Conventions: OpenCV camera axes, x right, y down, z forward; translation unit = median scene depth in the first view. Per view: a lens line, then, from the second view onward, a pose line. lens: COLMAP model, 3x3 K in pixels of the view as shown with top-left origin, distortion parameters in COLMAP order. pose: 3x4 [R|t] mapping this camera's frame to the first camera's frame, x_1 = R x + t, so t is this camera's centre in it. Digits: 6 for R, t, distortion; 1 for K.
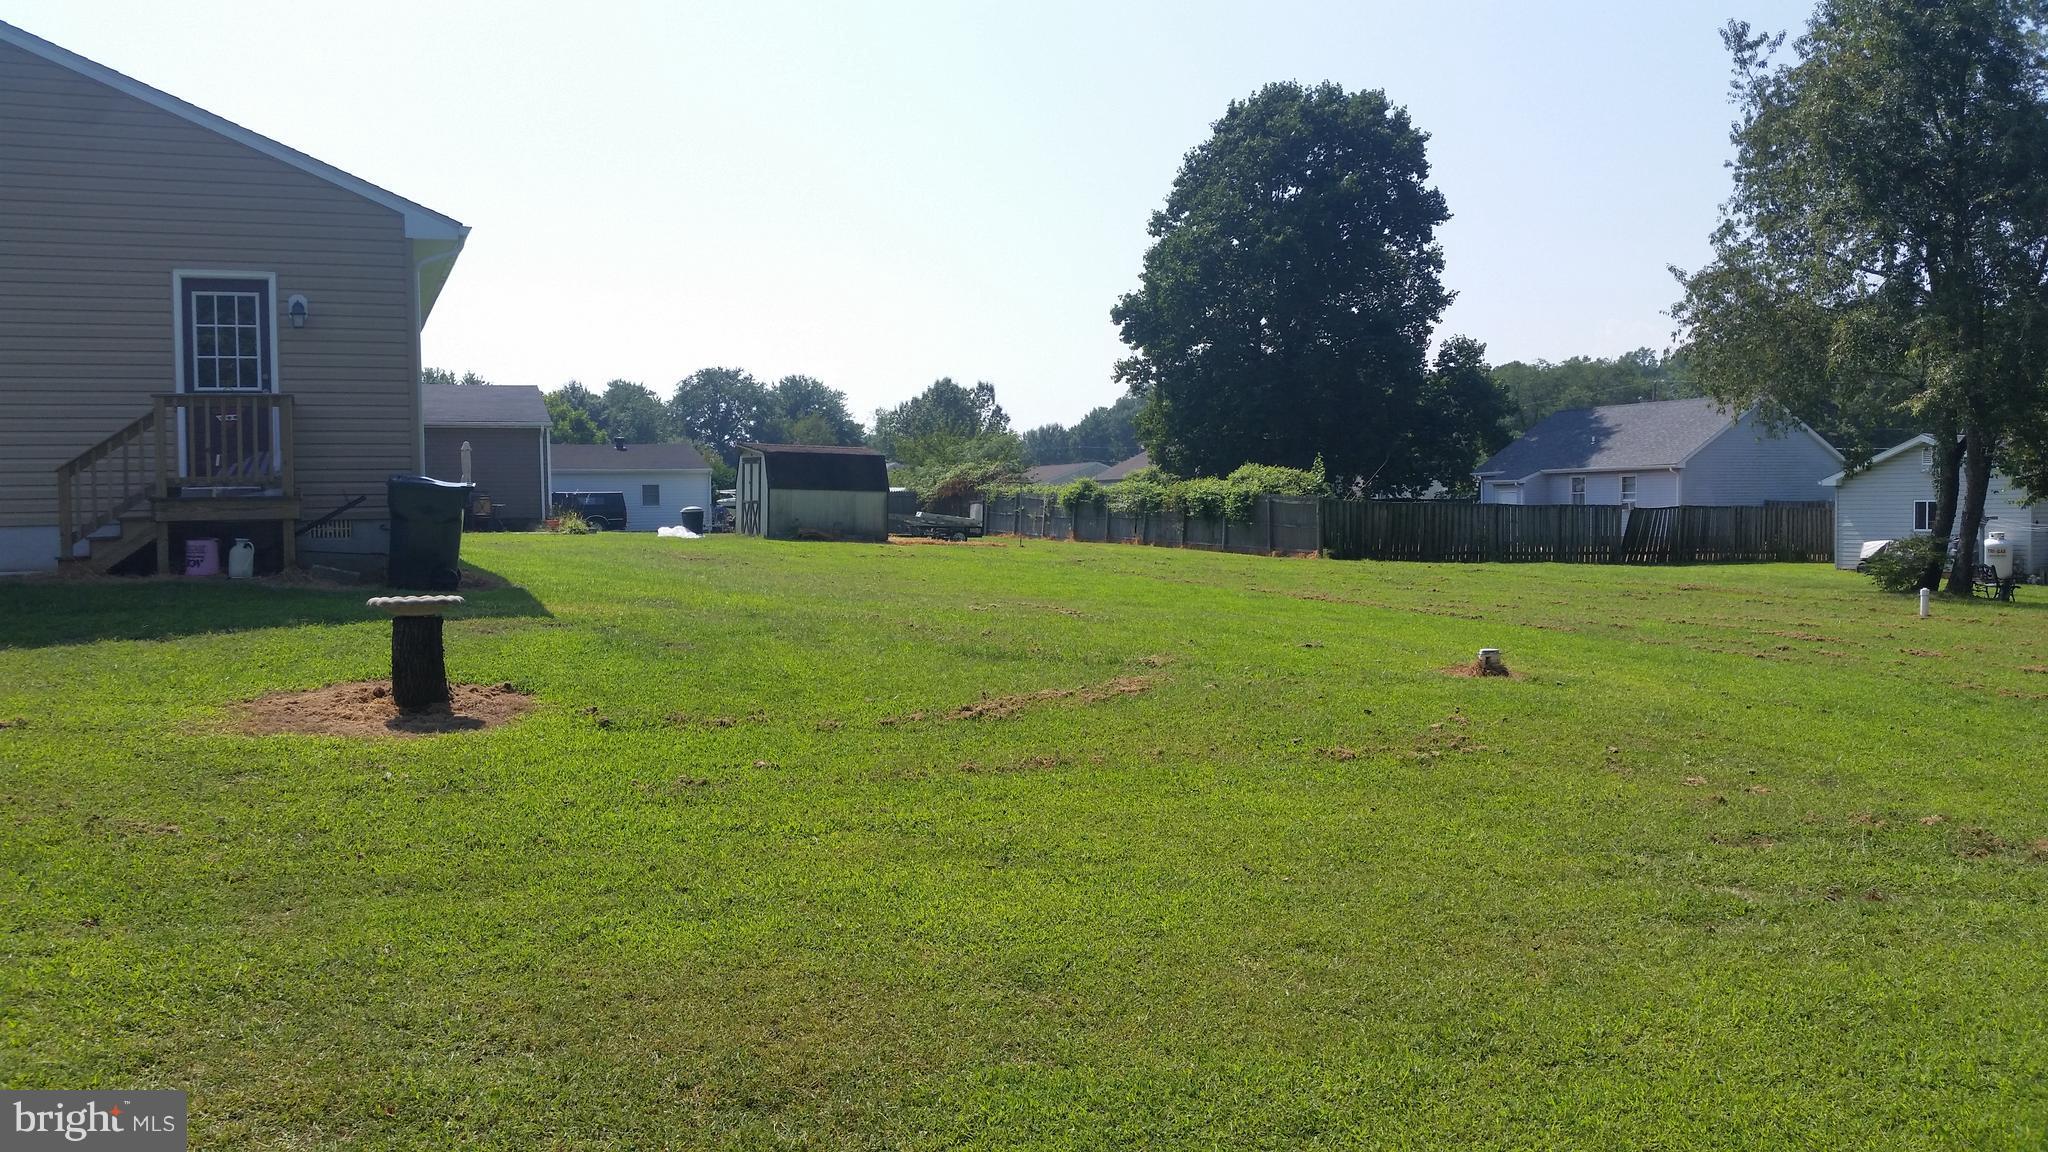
lens RADIAL K [[1985.2, 0, 1024.0], [0, 1985.2, 576.0], [0, 0, 1]] dist [0.154124, -0.375191]
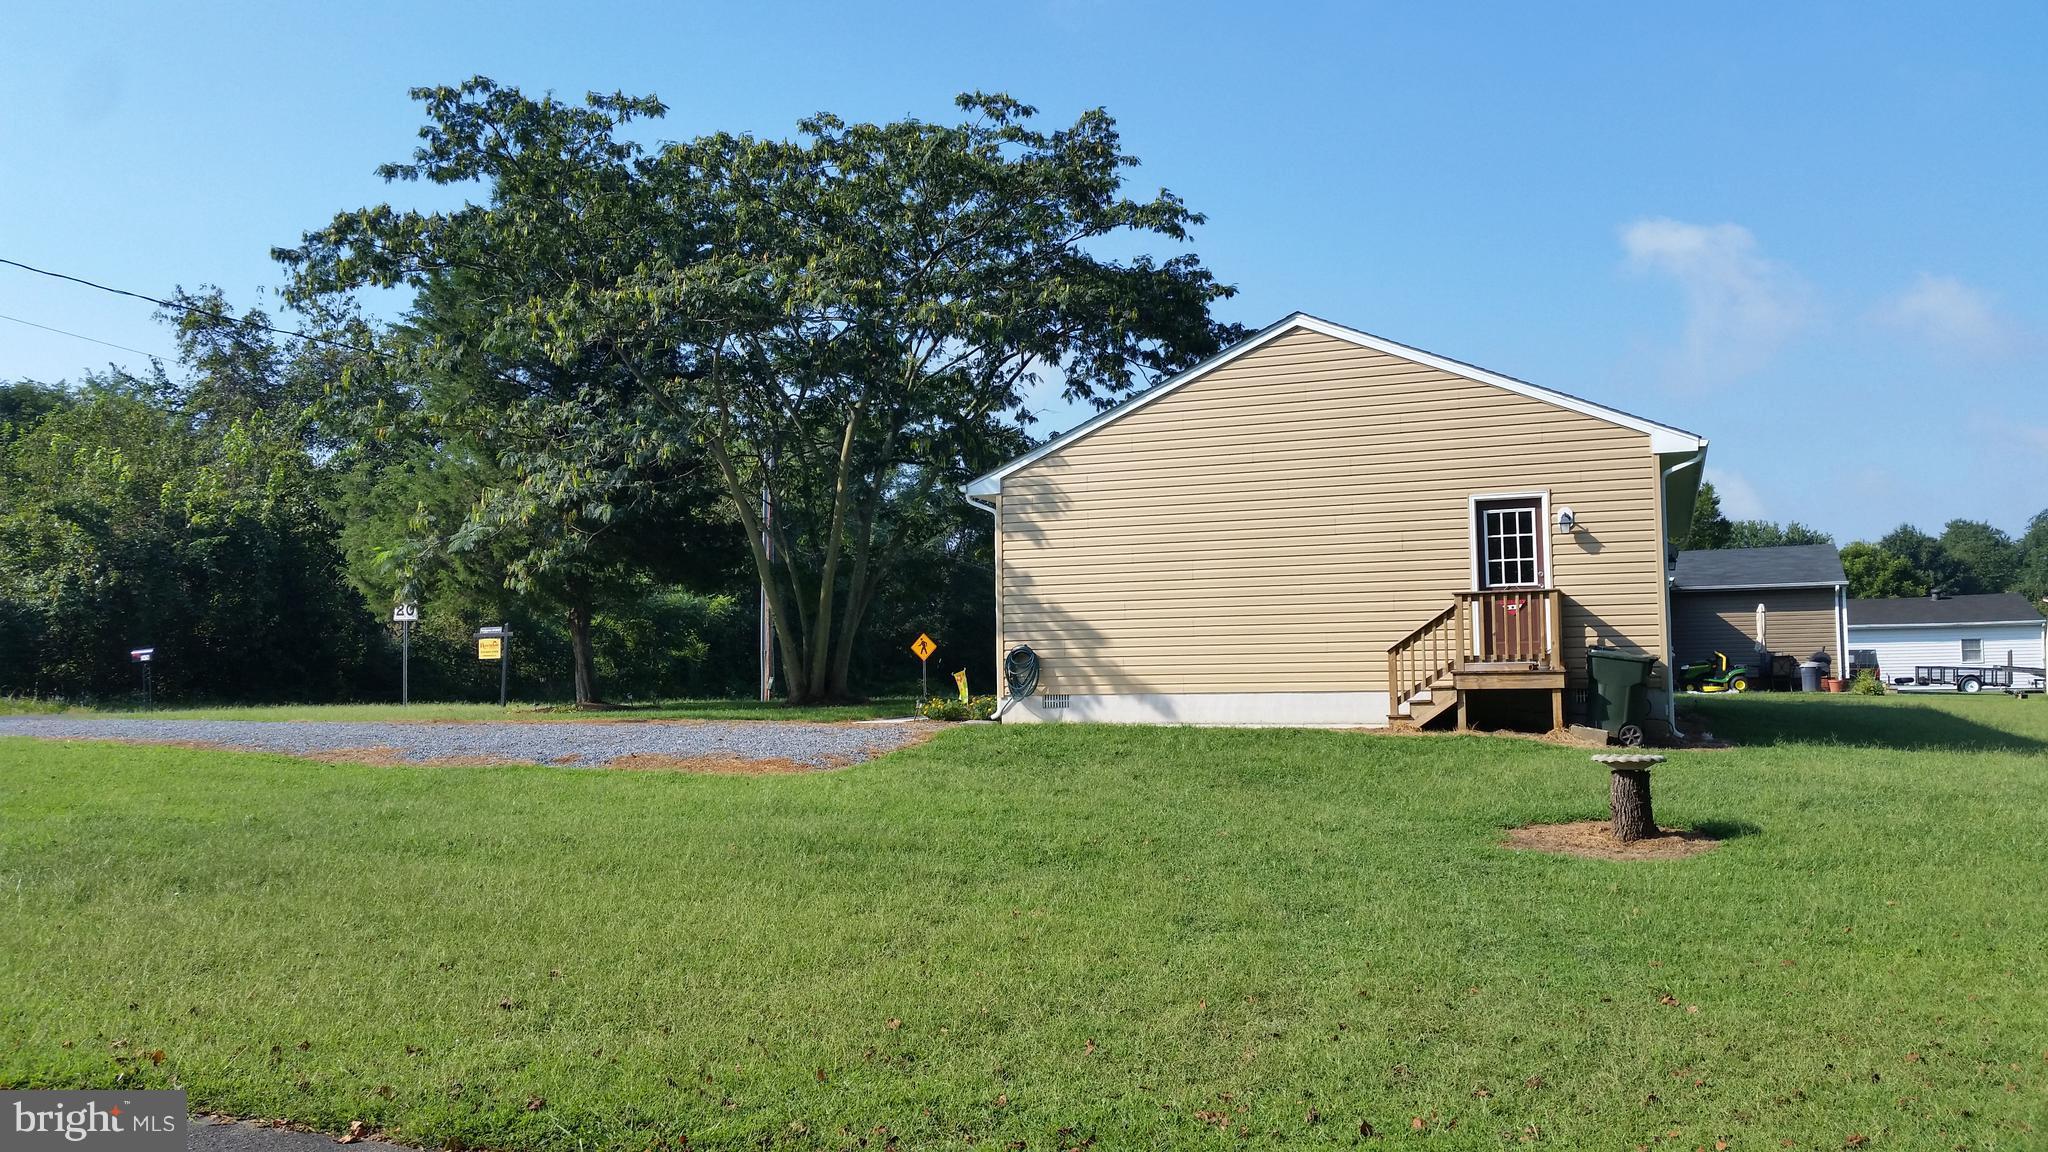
lens RADIAL K [[1985.2, 0, 1024.0], [0, 1985.2, 576.0], [0, 0, 1]] dist [0.154124, -0.375191]
pose [[0.803190, -0.029296, -0.595002, 0.112029], [-0.014969, 0.997482, -0.069321, -0.006190], [0.595535, 0.064584, 0.800729, -0.199168]]
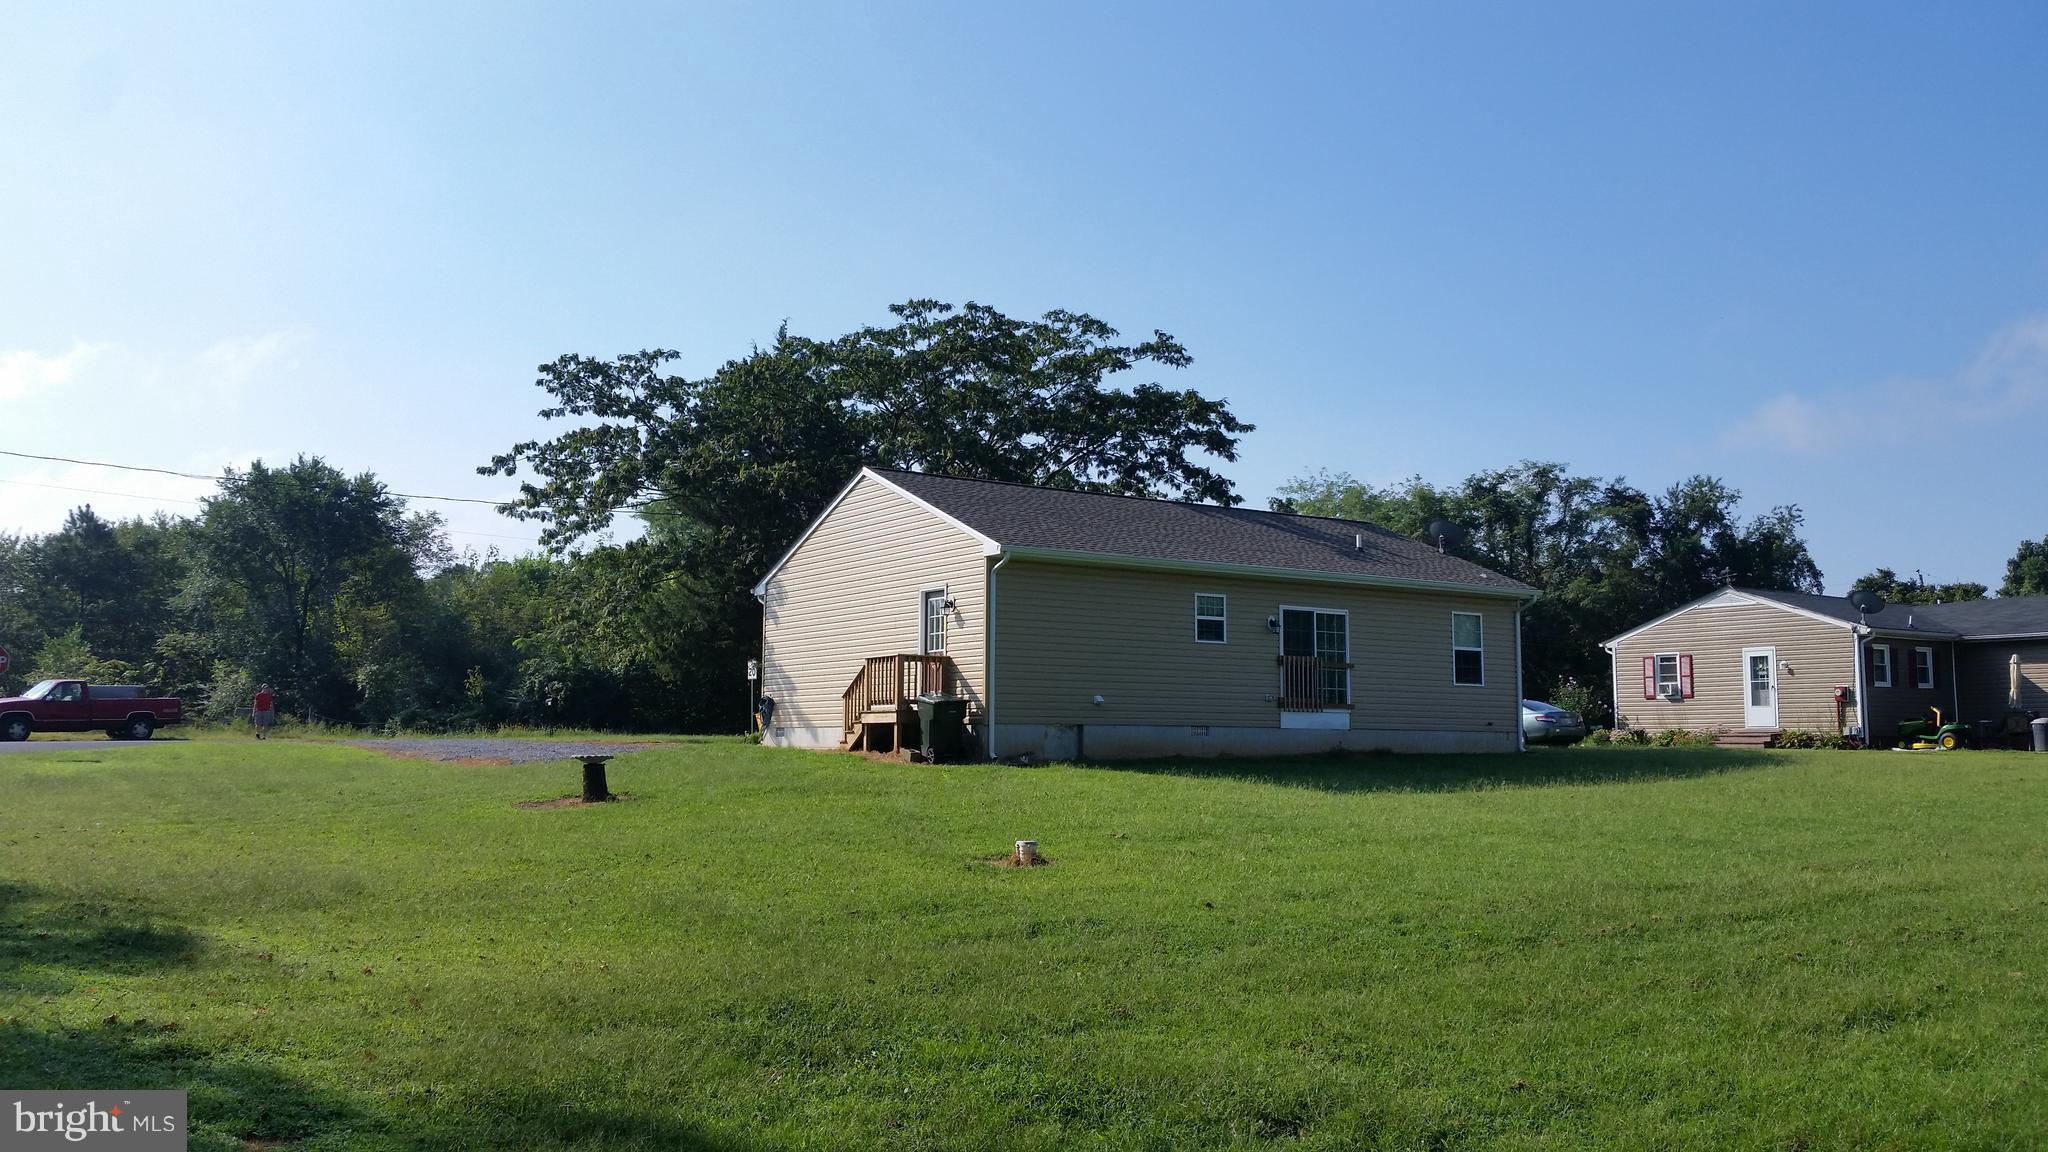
lens RADIAL K [[2353.9, 0, 1024.0], [0, 2353.9, 576.0], [0, 0, 1]] dist [0.079385, -0.000965]
pose [[0.174620, -0.062660, -0.982640, 1.742085], [-0.037759, 0.996813, -0.070273, -0.014590], [0.983912, 0.049374, 0.171697, 0.728844]]
